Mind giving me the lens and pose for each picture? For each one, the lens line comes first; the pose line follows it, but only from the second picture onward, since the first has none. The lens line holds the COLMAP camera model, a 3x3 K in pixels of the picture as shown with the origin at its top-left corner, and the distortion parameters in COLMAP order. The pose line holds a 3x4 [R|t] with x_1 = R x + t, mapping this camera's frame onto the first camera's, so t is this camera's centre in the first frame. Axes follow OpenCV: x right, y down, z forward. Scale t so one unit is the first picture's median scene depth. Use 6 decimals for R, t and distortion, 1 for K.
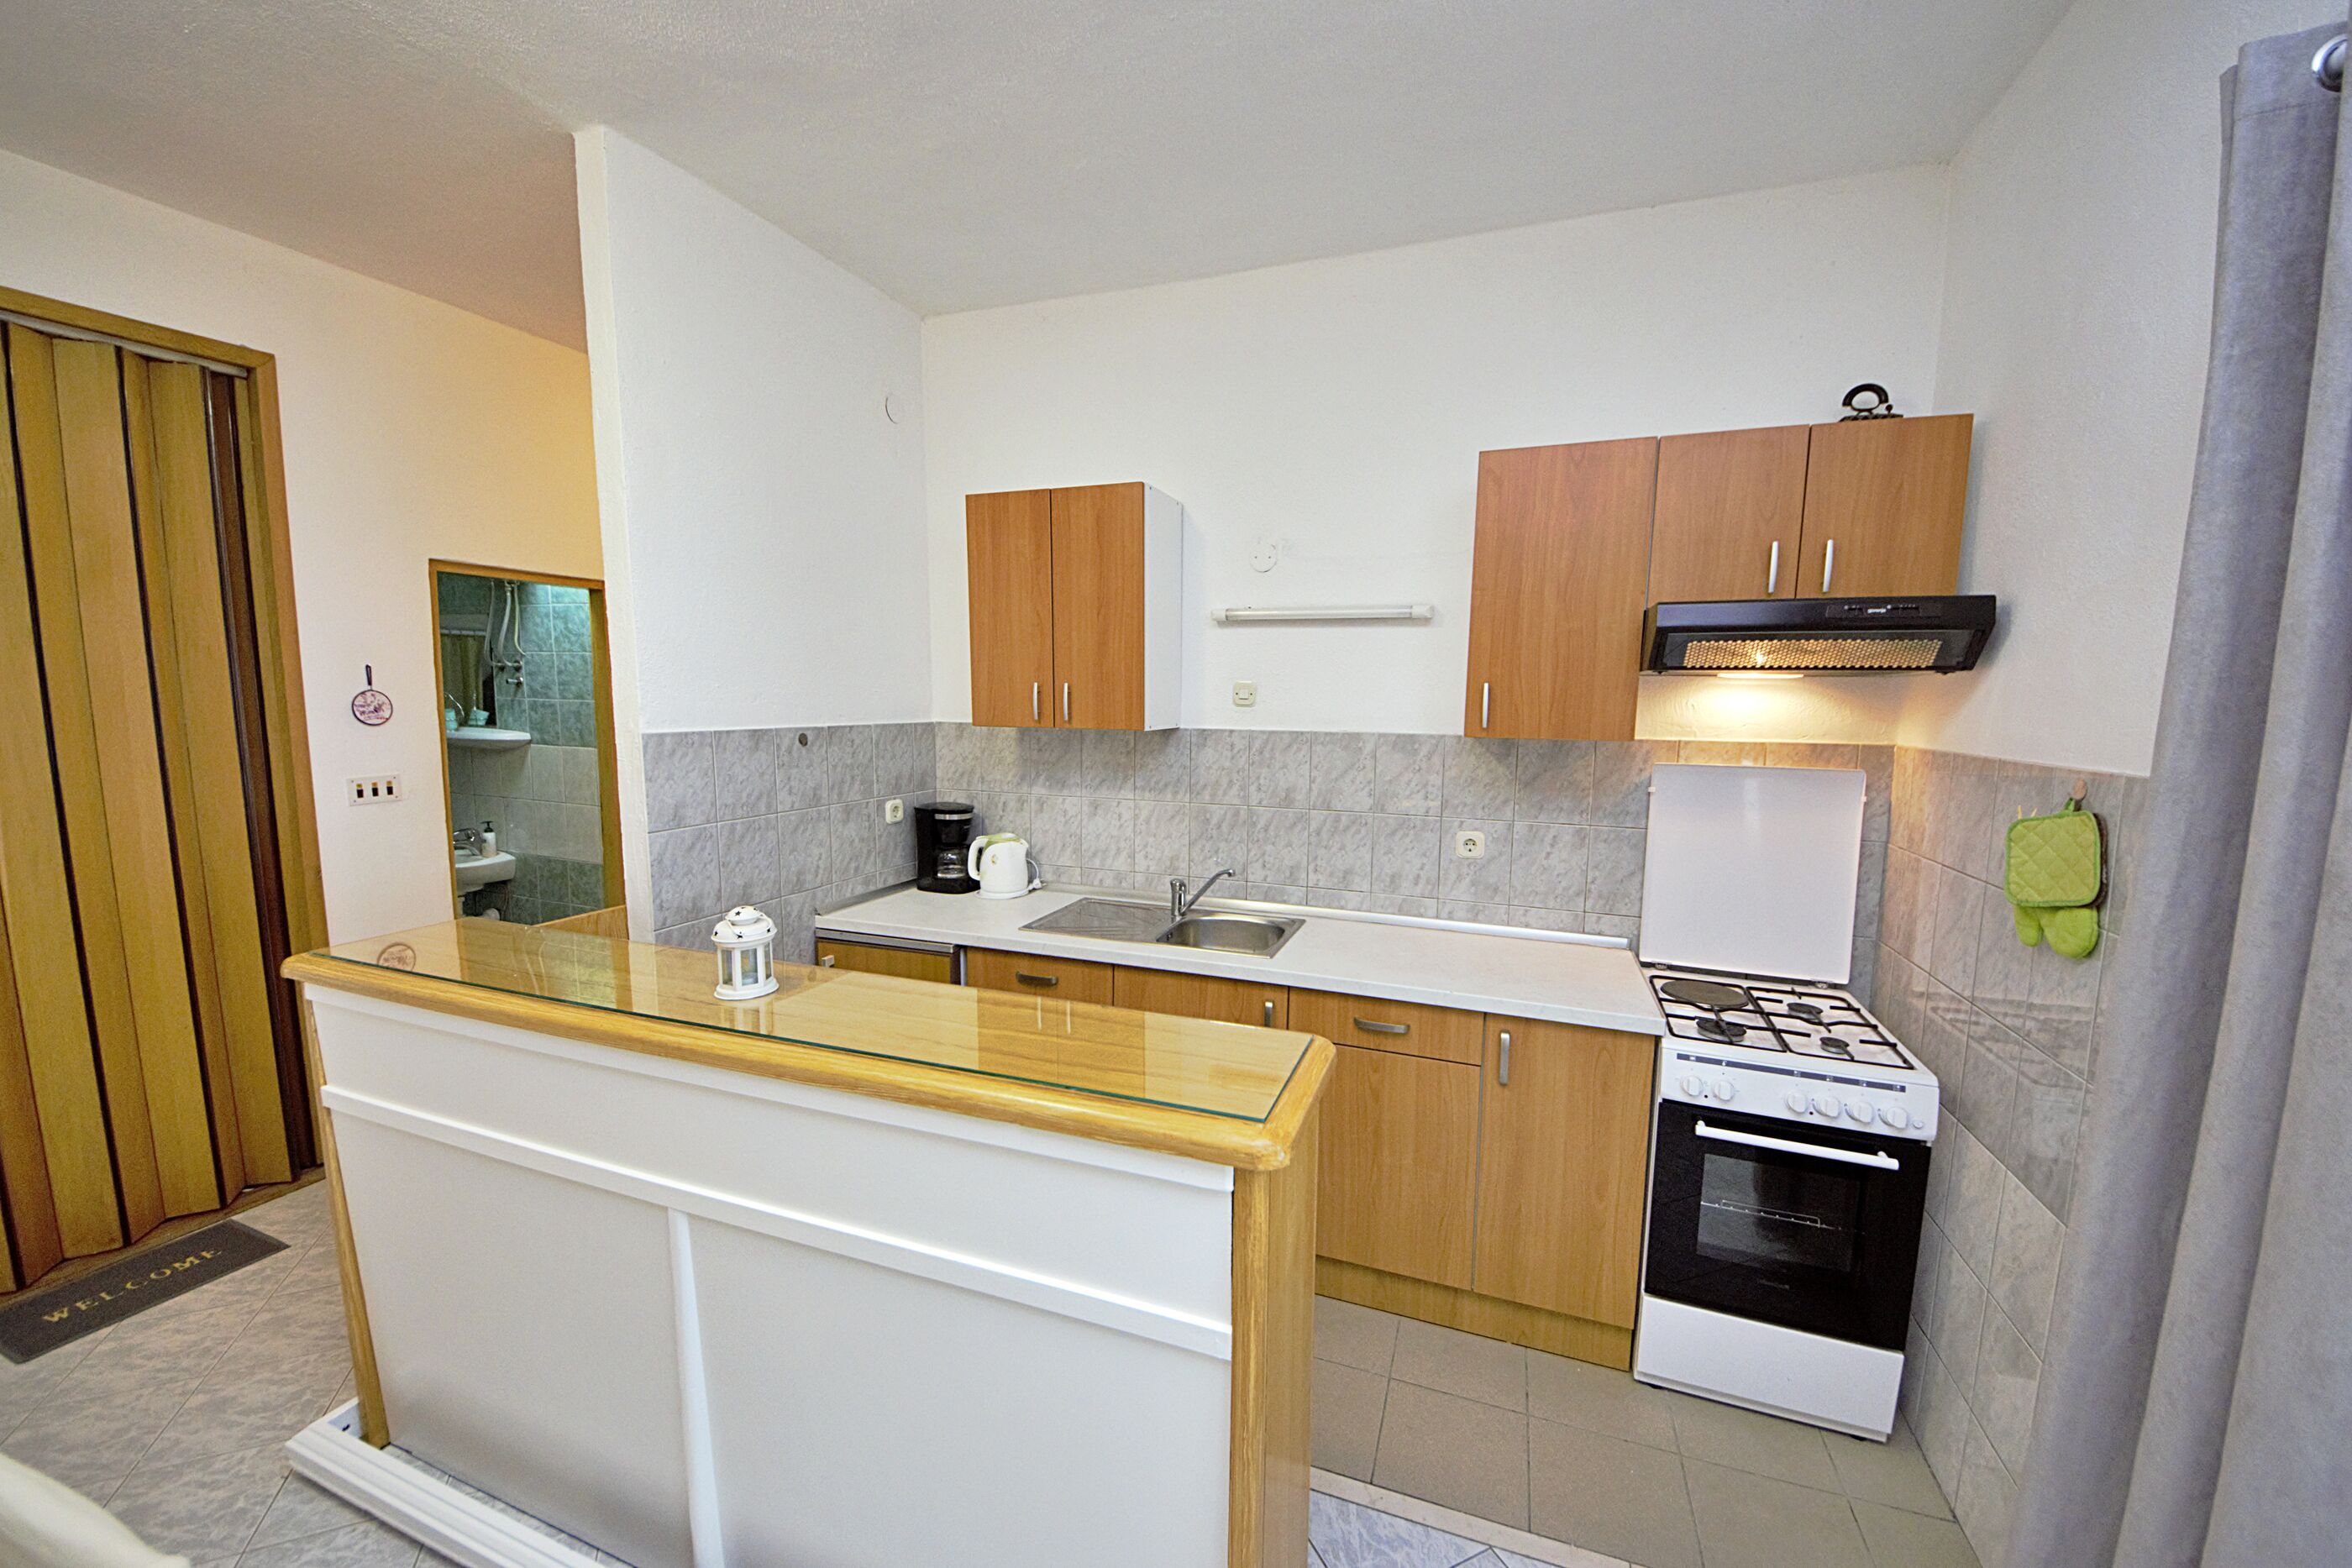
lens RADIAL K [[869.0, 0, 1207.2], [0, 869.0, 795.3], [0, 0, 1]] dist [0.030979, -0.014102]
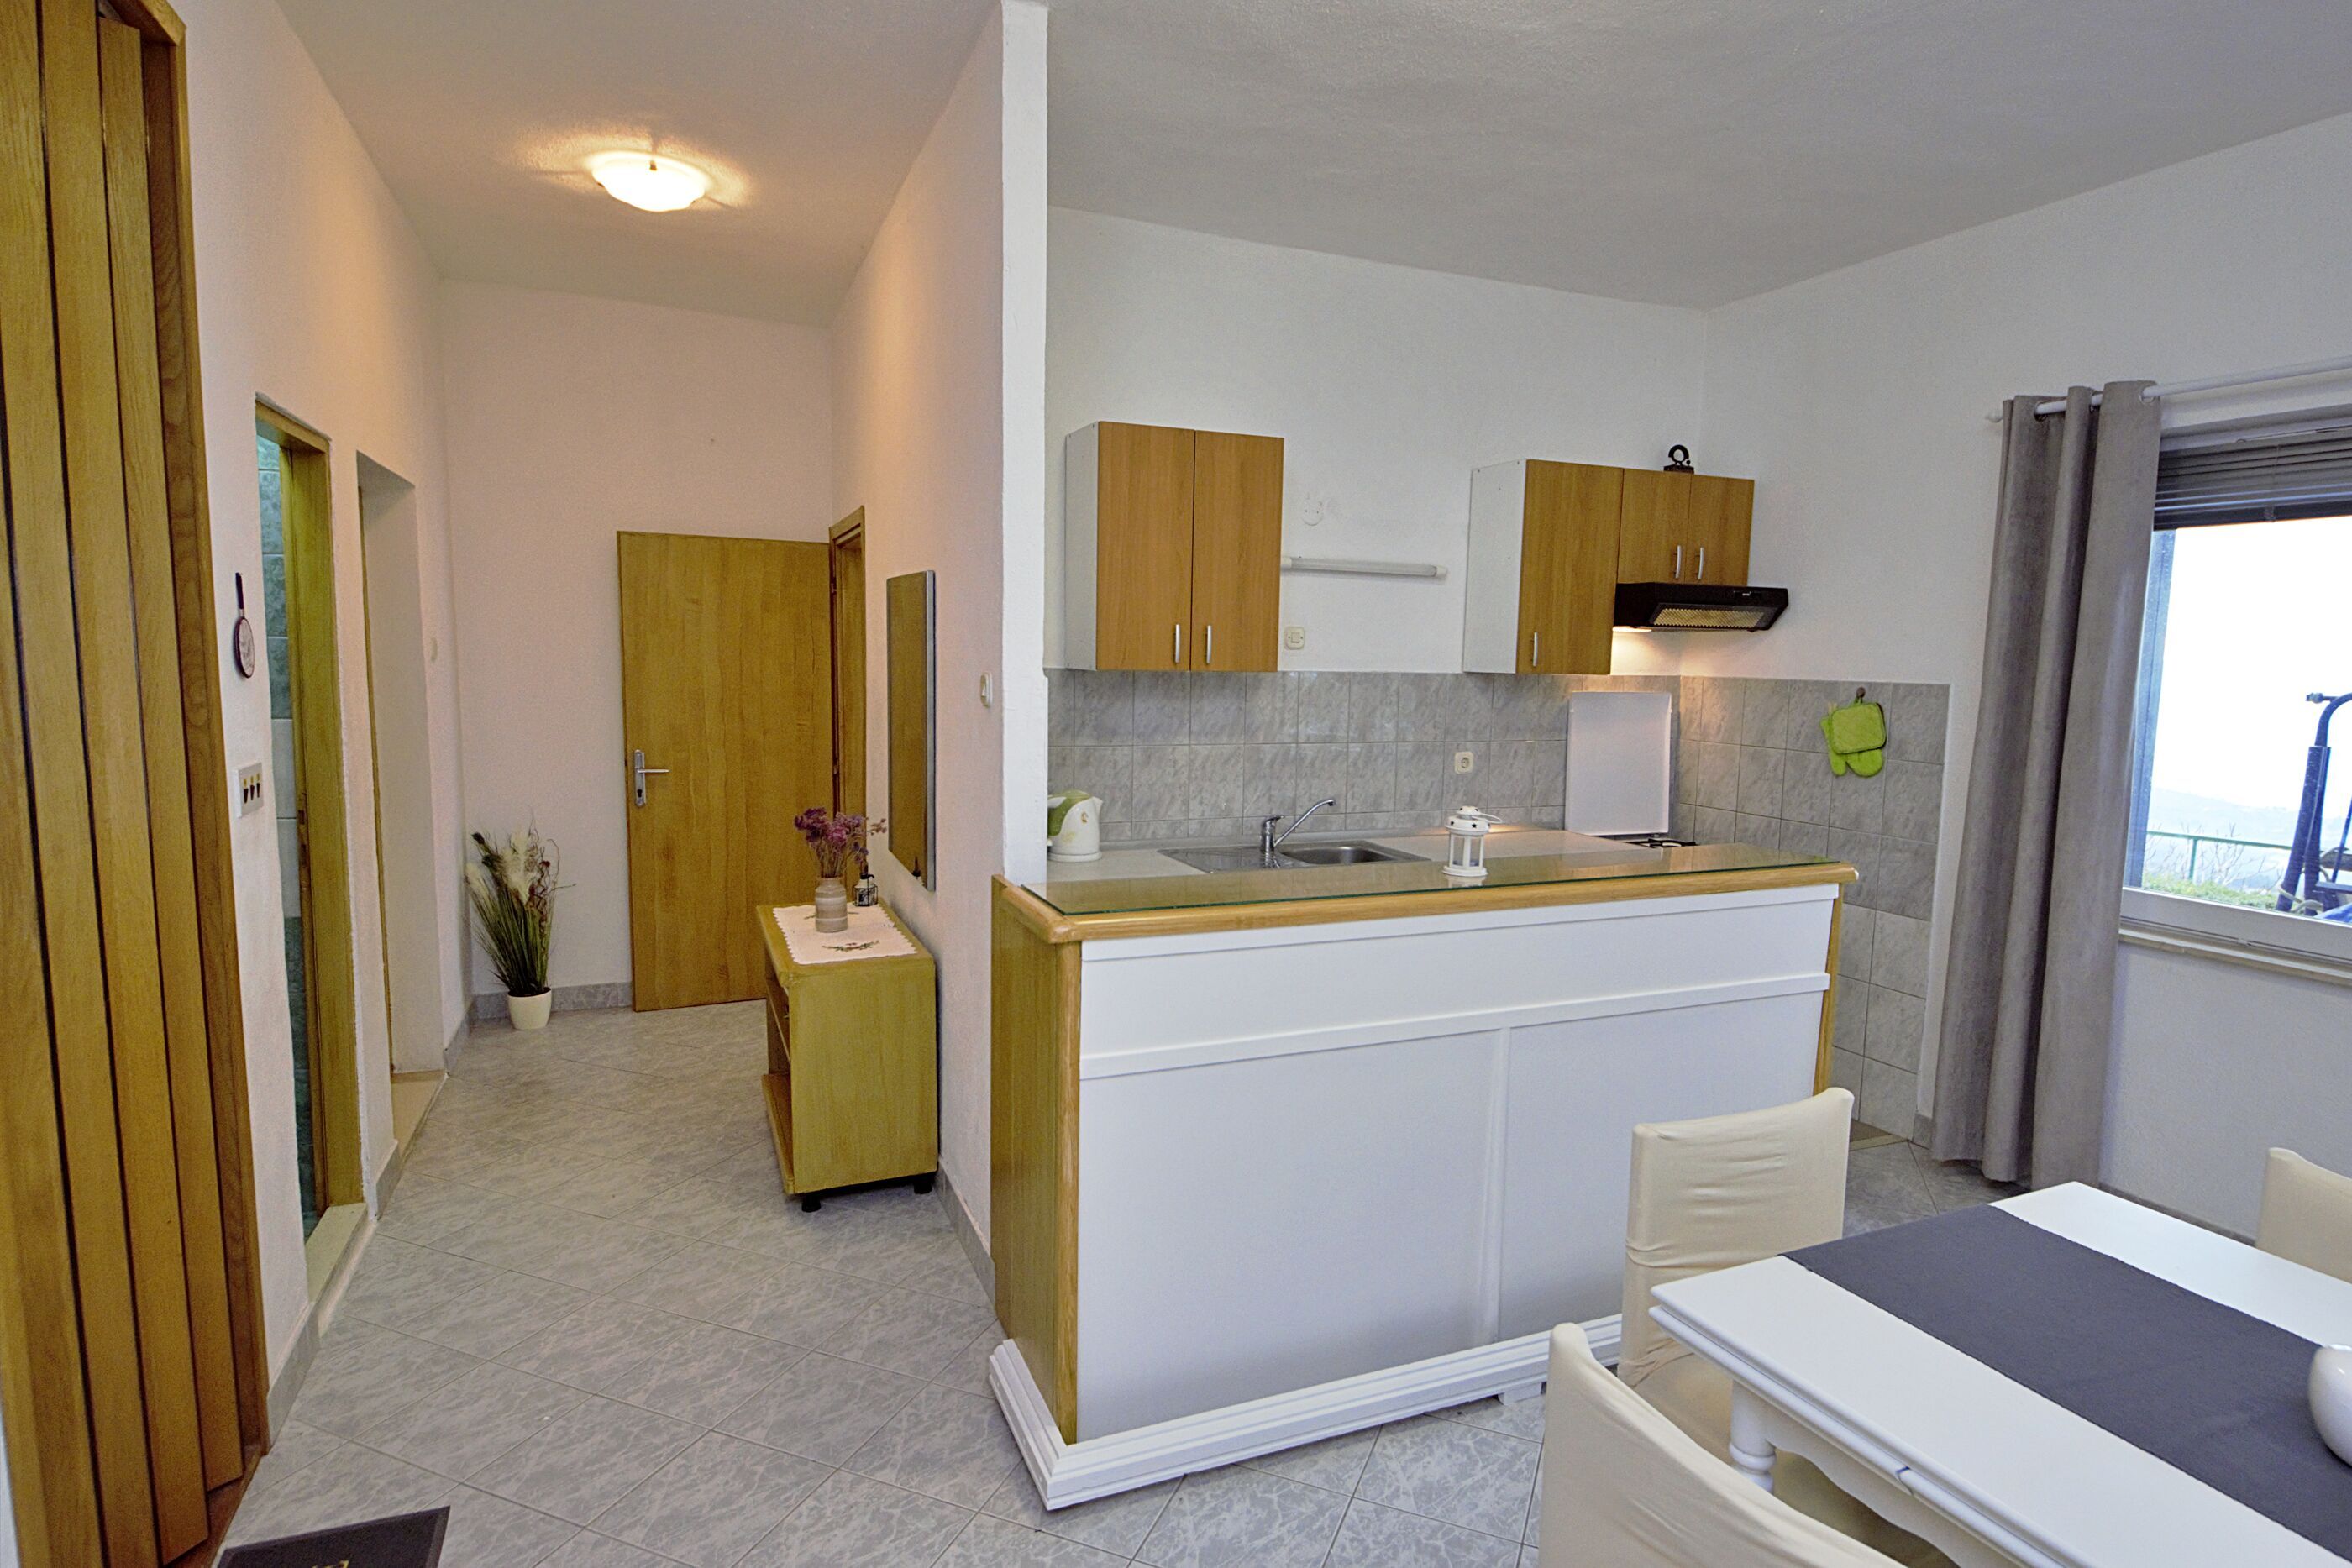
lens RADIAL K [[1260.1, 0, 1176.0], [0, 1260.1, 784.0], [0, 0, 1]] dist [0.040015, -0.044299]
pose [[0.730045, -0.068150, 0.679993, -1.233728], [0.068116, 0.997317, 0.026824, 0.011378], [-0.679996, 0.026735, 0.732728, -0.030084]]
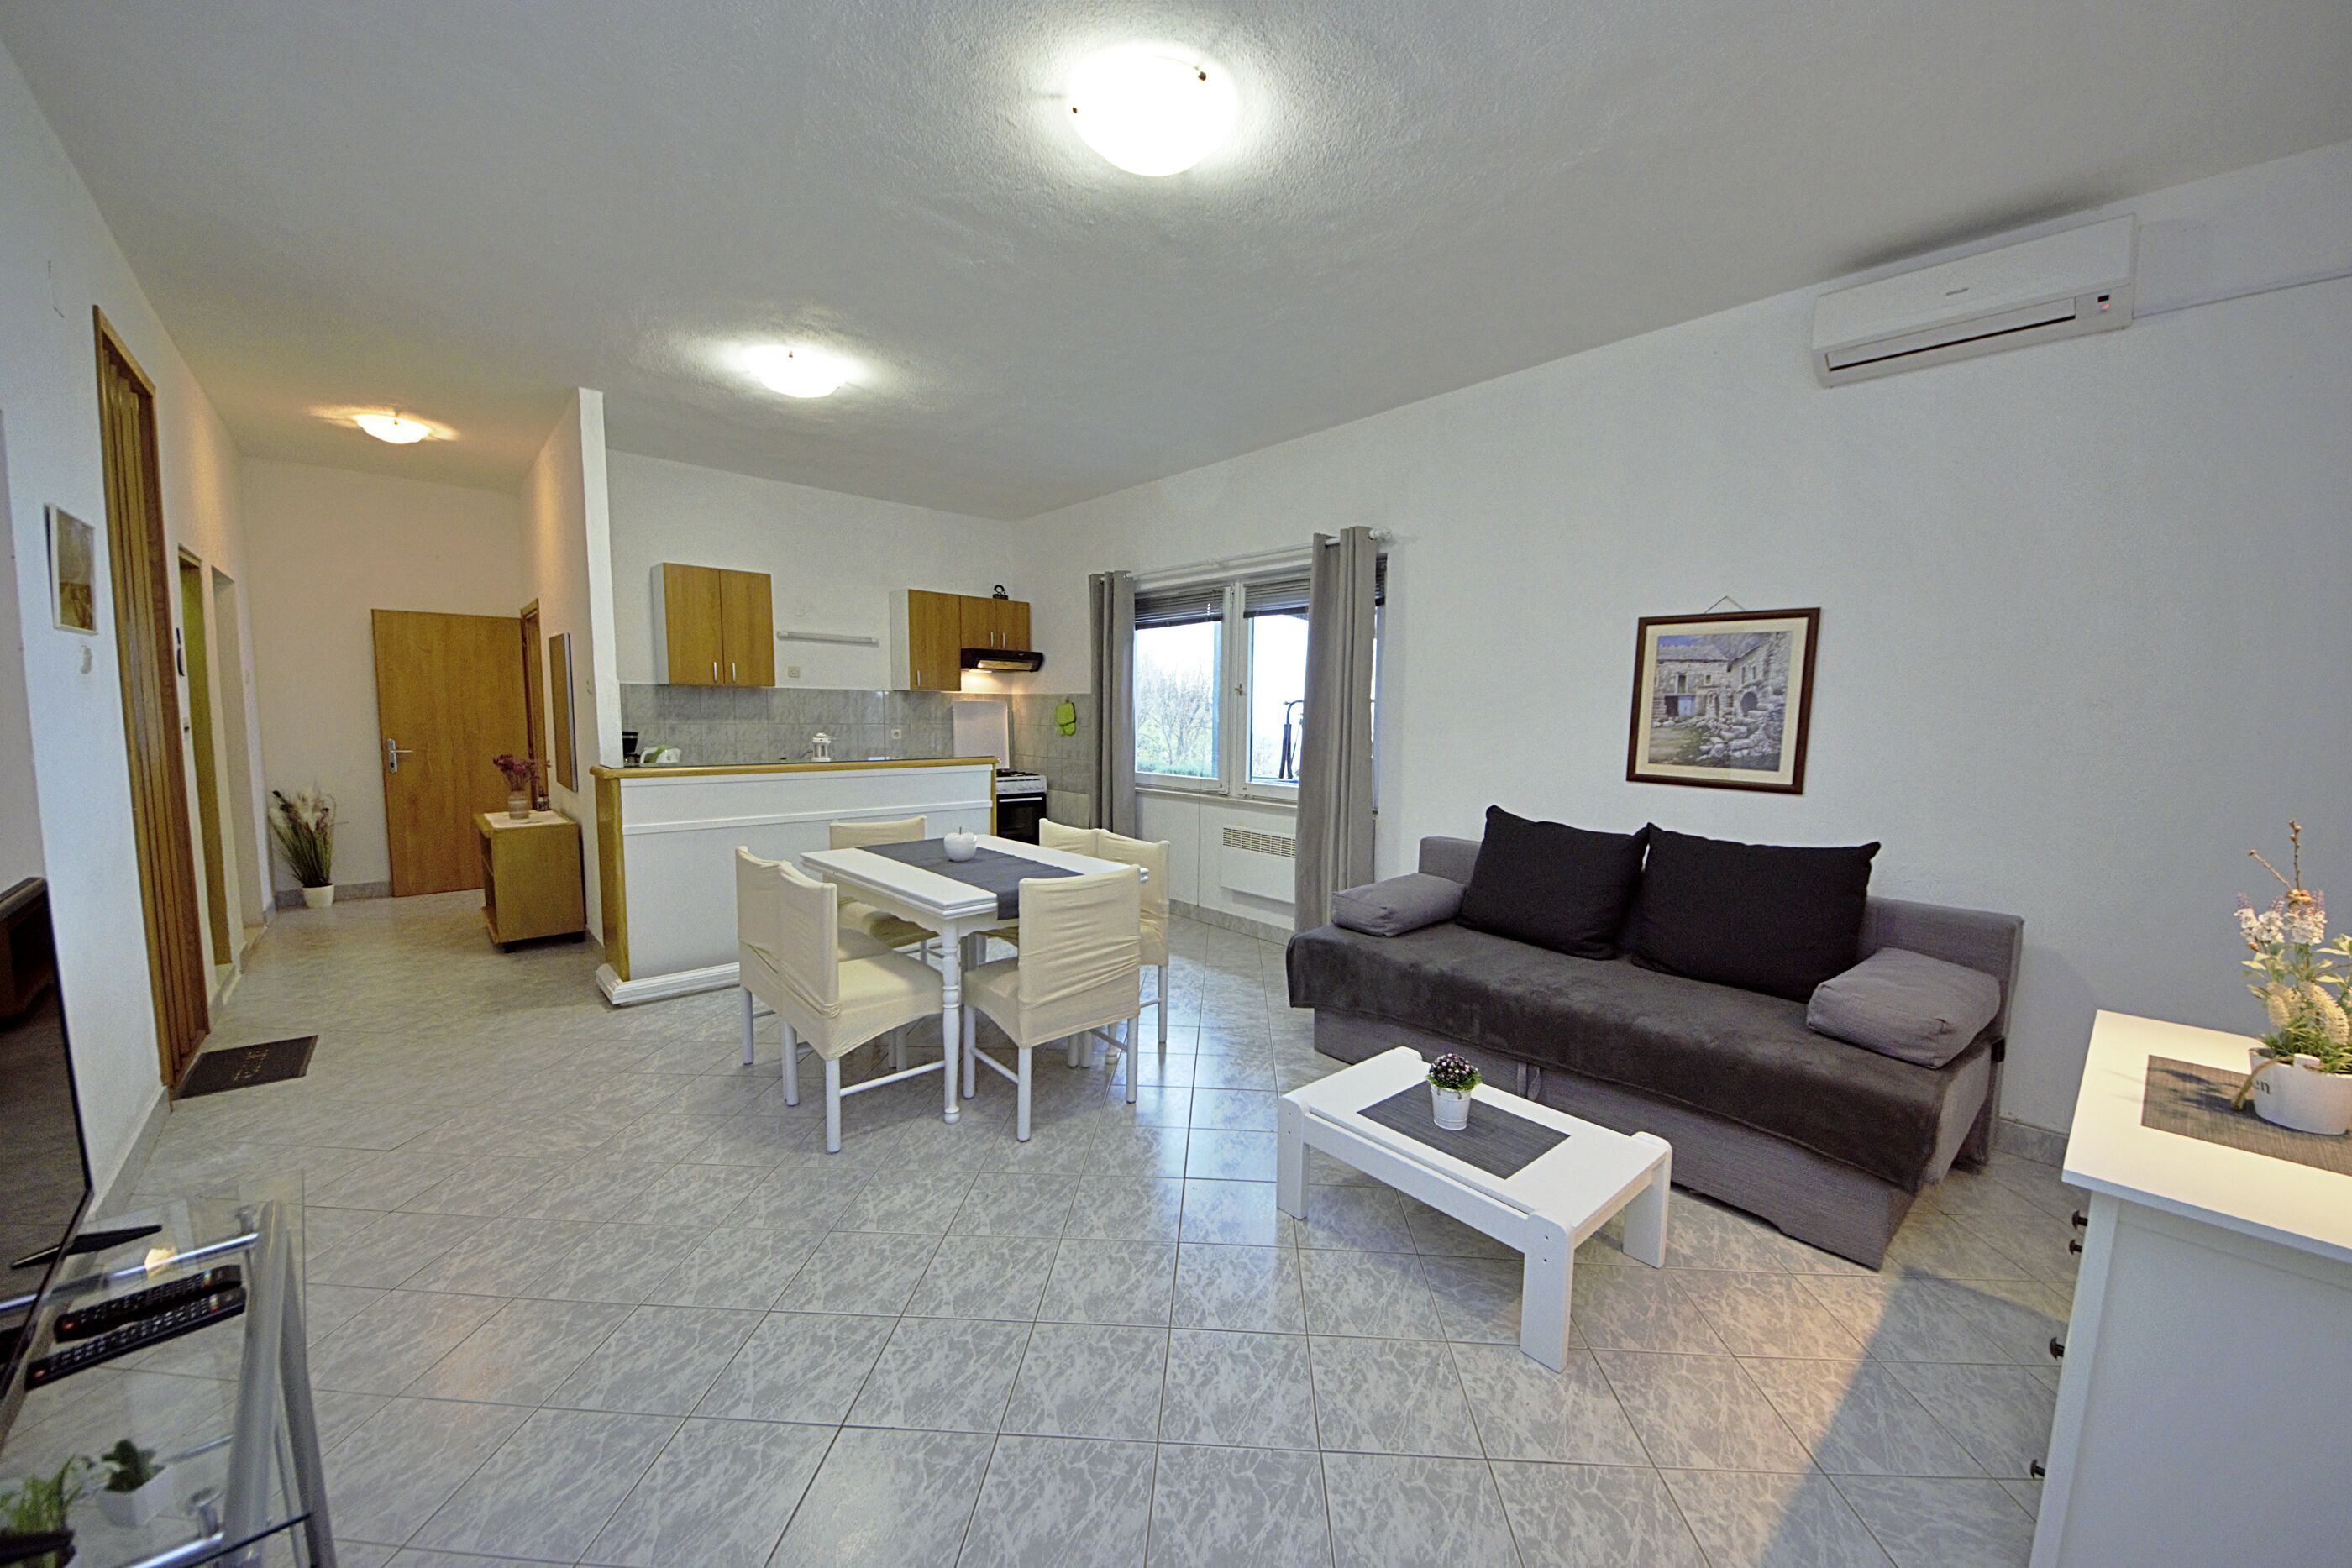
lens RADIAL K [[874.1, 0, 1220.4], [0, 874.1, 793.7], [0, 0, 1]] dist [0.000985, -0.014598]
pose [[0.429308, -0.087131, 0.898945, -1.617507], [0.096147, 0.994088, 0.050436, 0.193712], [-0.898026, 0.064778, 0.435147, -0.956323]]
